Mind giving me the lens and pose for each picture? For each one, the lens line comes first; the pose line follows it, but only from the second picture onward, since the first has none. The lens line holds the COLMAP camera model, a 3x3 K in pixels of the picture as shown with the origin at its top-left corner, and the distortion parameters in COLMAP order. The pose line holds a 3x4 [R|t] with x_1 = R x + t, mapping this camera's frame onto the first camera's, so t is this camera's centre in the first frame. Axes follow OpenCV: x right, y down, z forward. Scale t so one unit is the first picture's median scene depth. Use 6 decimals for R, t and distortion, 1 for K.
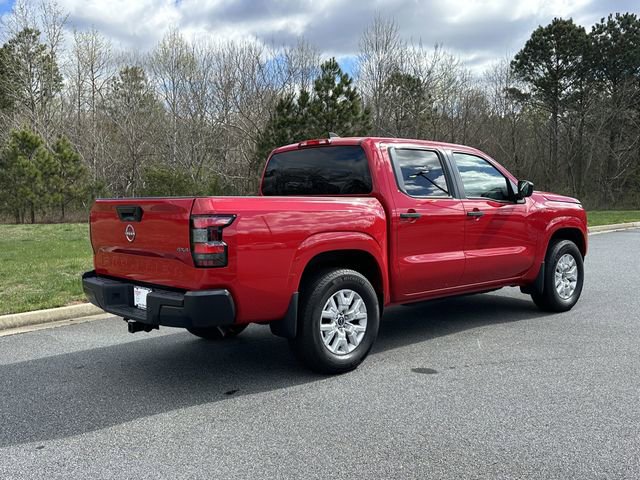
lens RADIAL K [[646.0, 0, 322.4], [0, 646.0, 241.1], [0, 0, 1]] dist [0.069830, 0.000000]
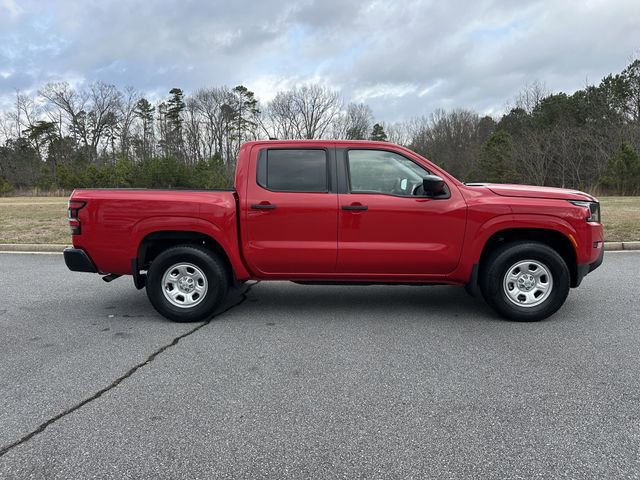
lens RADIAL K [[459.5, 0, 315.4], [0, 459.5, 237.3], [0, 0, 1]] dist [0.004729, -0.000602]
pose [[0.705550, 0.092727, -0.702567, 0.813776], [-0.051975, 0.995503, 0.079194, -0.056559], [0.706752, -0.019359, 0.707197, 0.487250]]
